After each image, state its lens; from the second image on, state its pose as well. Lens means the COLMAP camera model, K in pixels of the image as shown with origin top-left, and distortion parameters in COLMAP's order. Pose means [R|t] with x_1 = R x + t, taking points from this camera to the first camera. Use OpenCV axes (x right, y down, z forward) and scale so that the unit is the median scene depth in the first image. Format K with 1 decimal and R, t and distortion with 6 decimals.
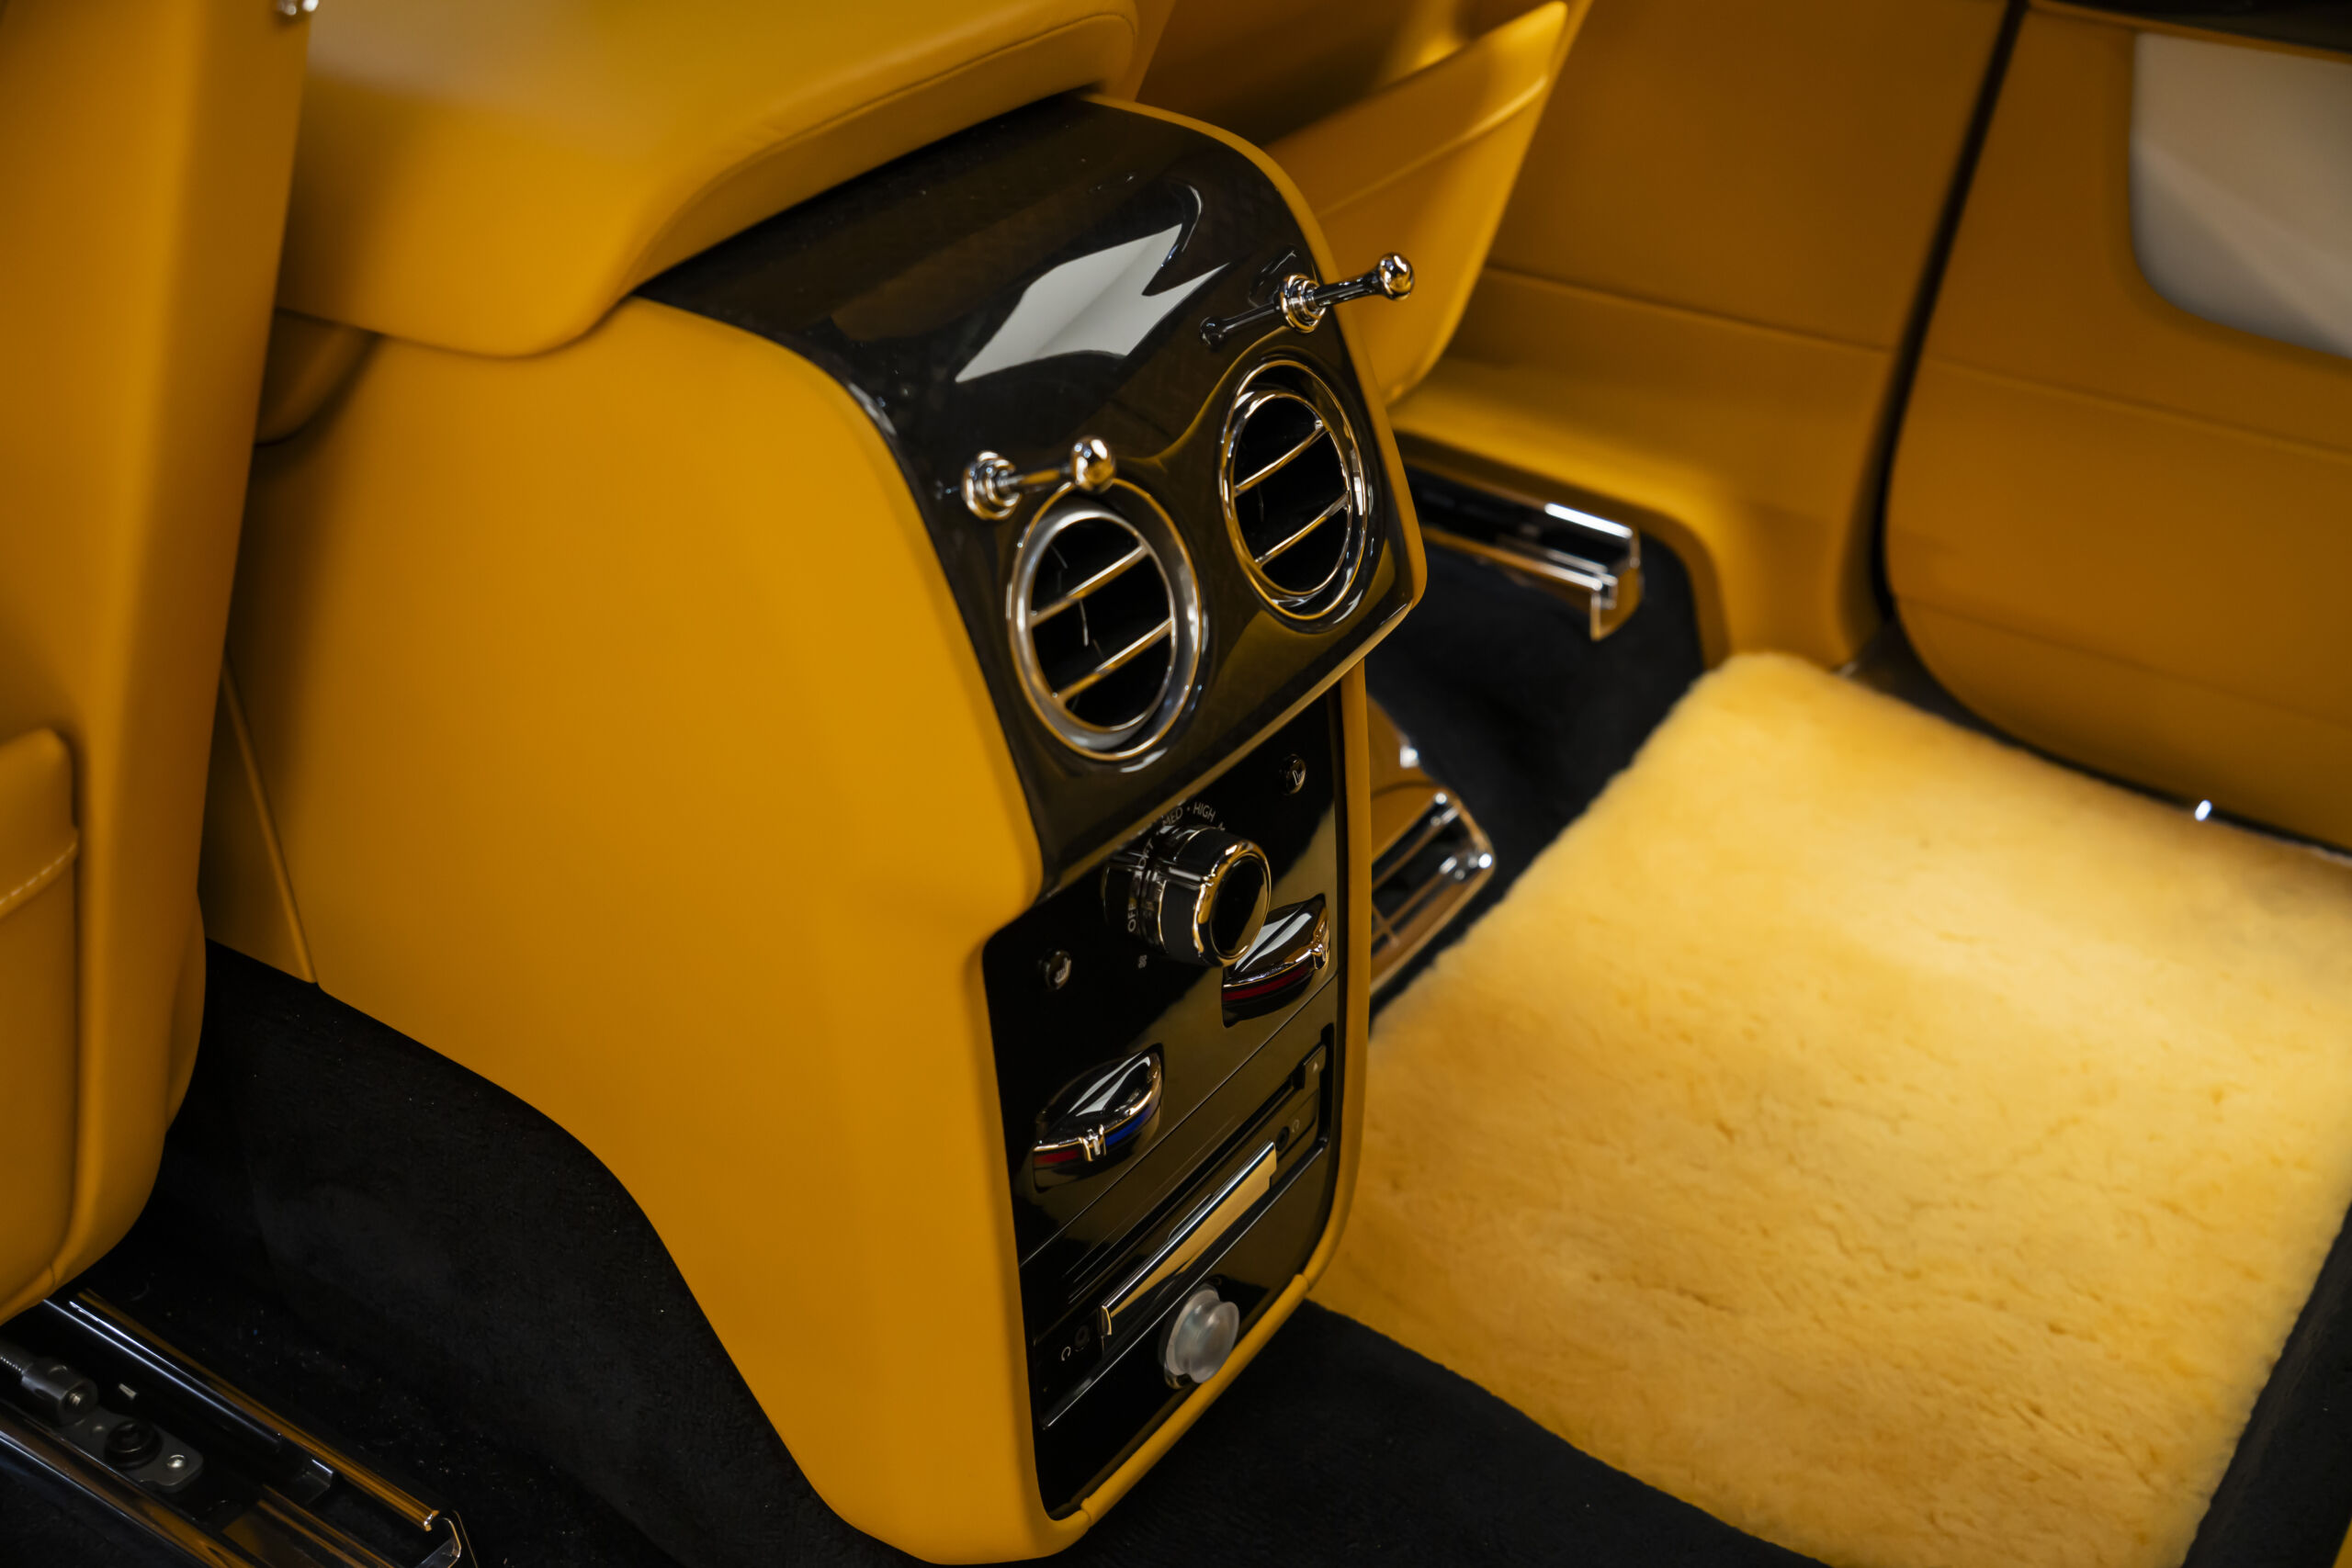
lens RADIAL K [[2791.5, 0, 1176.0], [0, 2791.5, 784.0], [0, 0, 1]] dist [-0.008954, -0.006705]
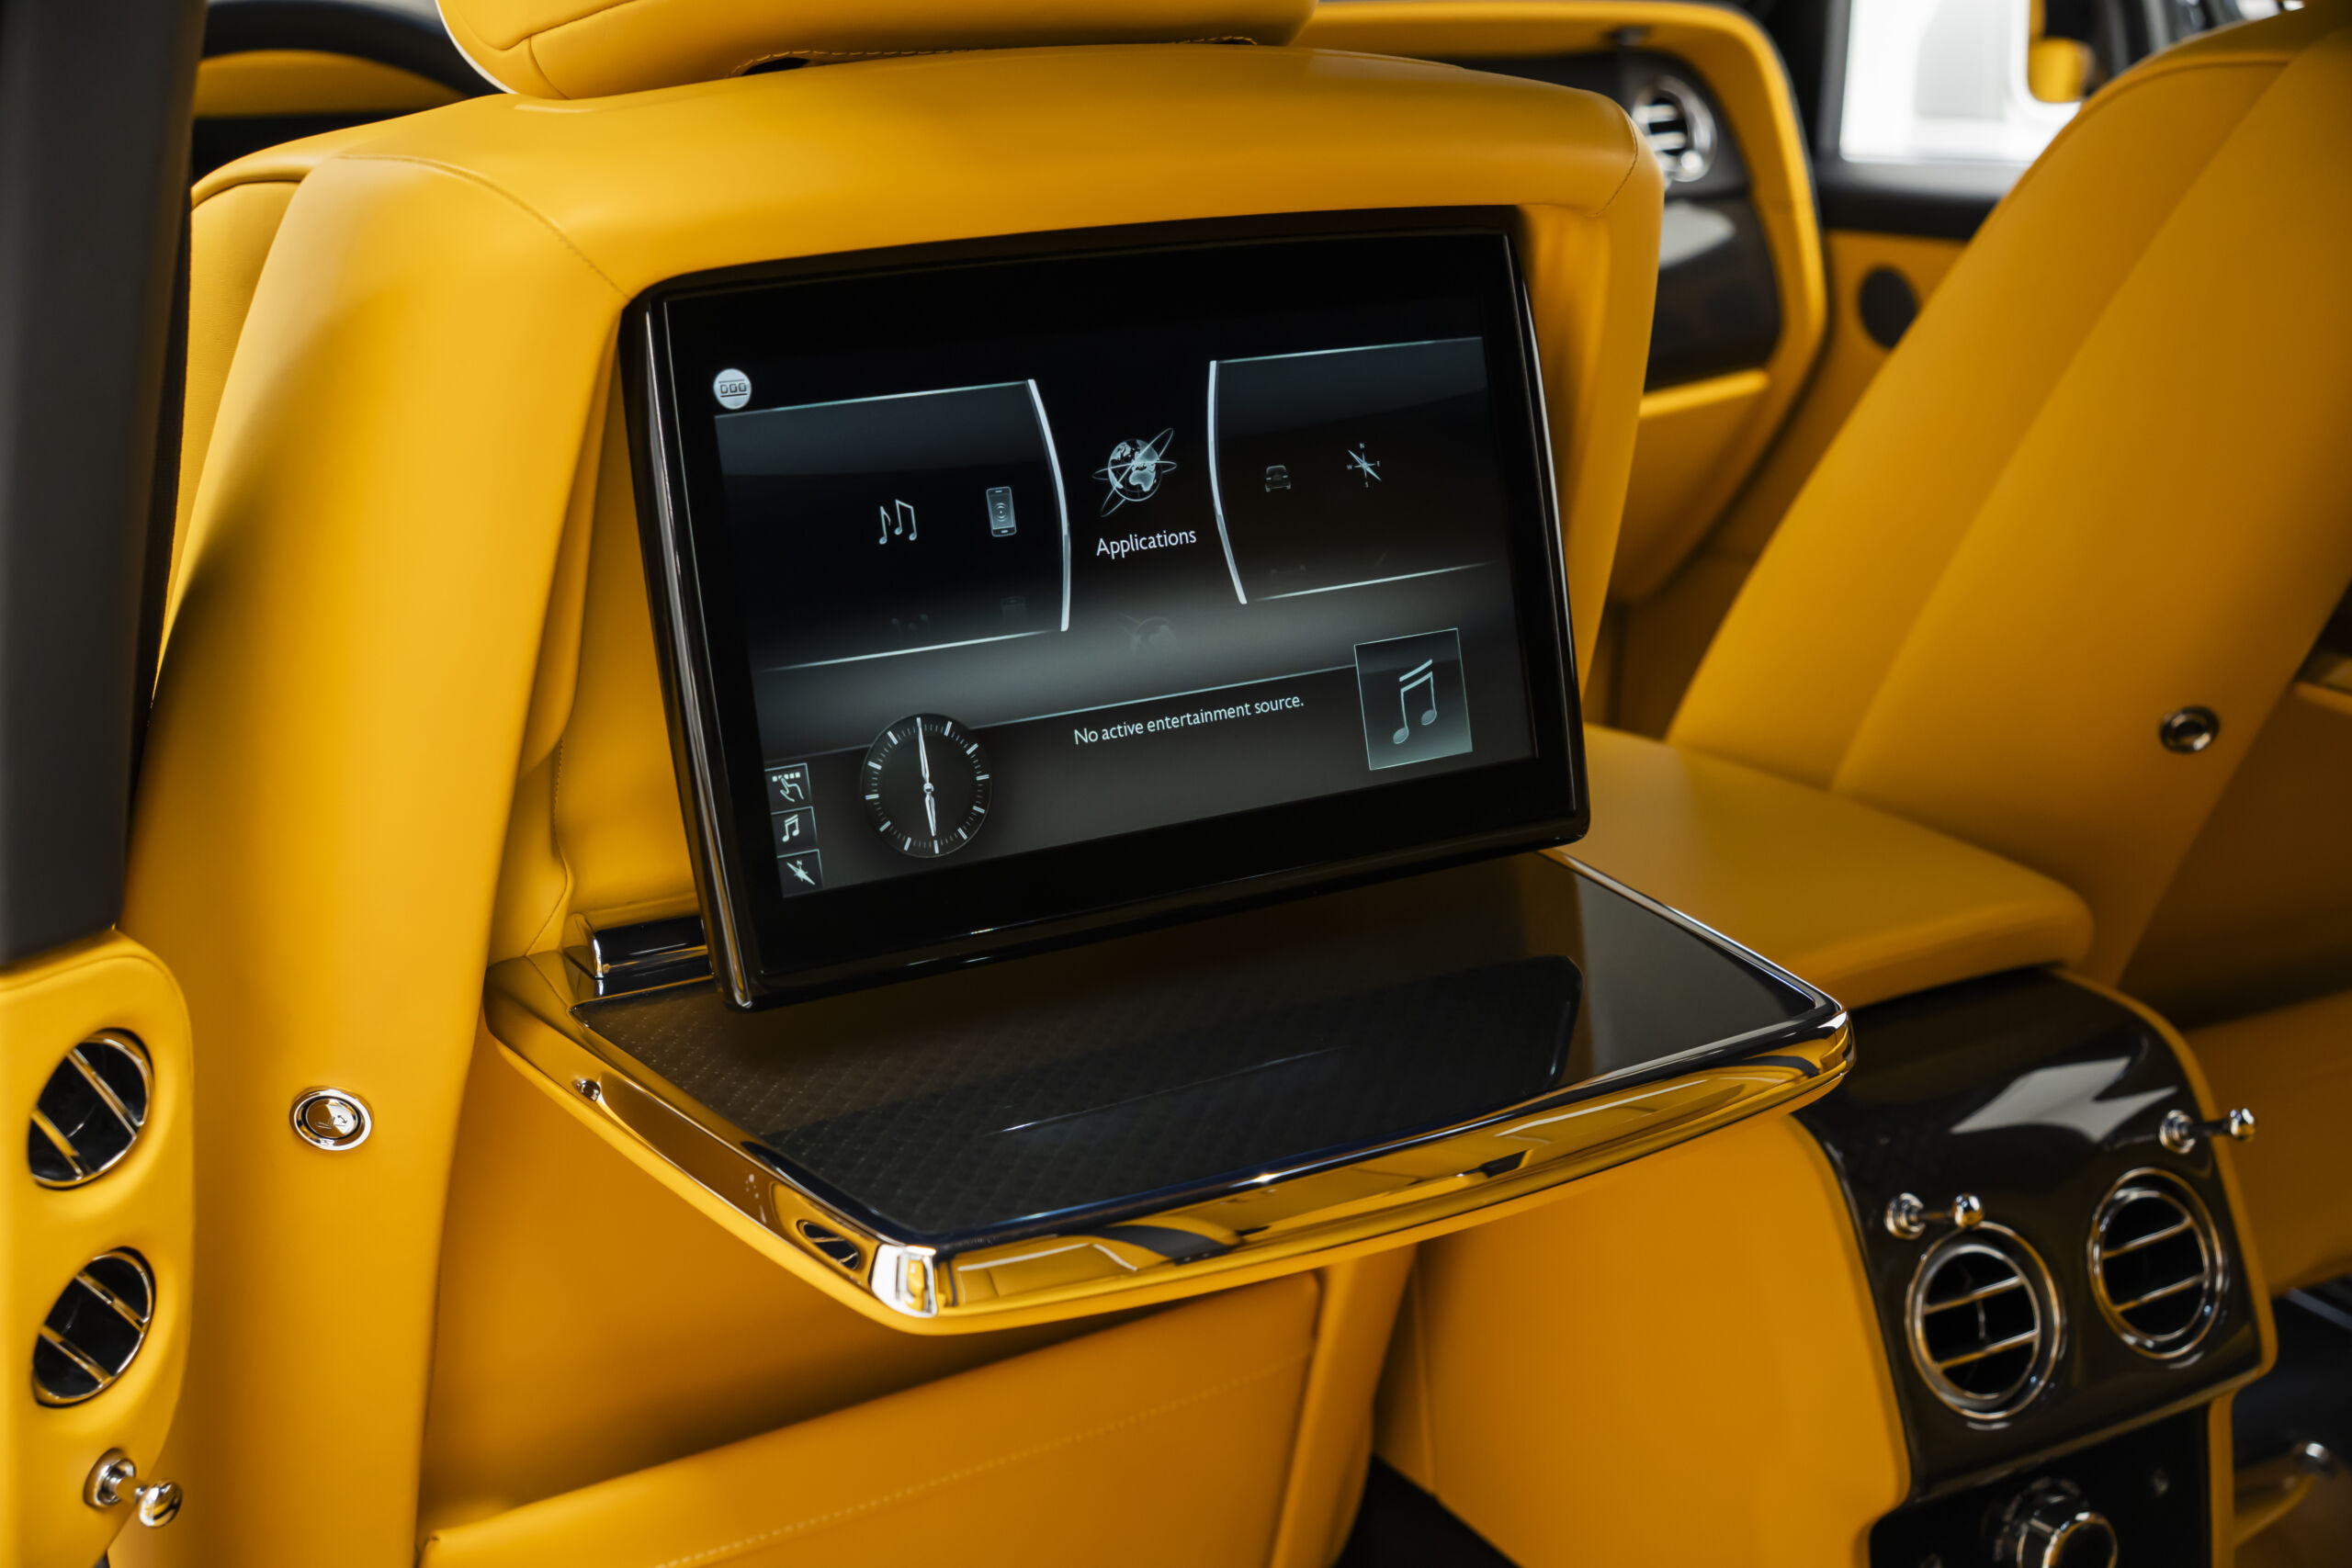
lens RADIAL K [[2877.1, 0, 1176.0], [0, 2877.1, 784.0], [0, 0, 1]] dist [0.081978, 0.012095]
pose [[0.905996, 0.093063, -0.412929, 0.160770], [-0.196408, 0.956583, -0.215344, 0.069344], [0.374961, 0.276204, 0.884938, -0.500623]]
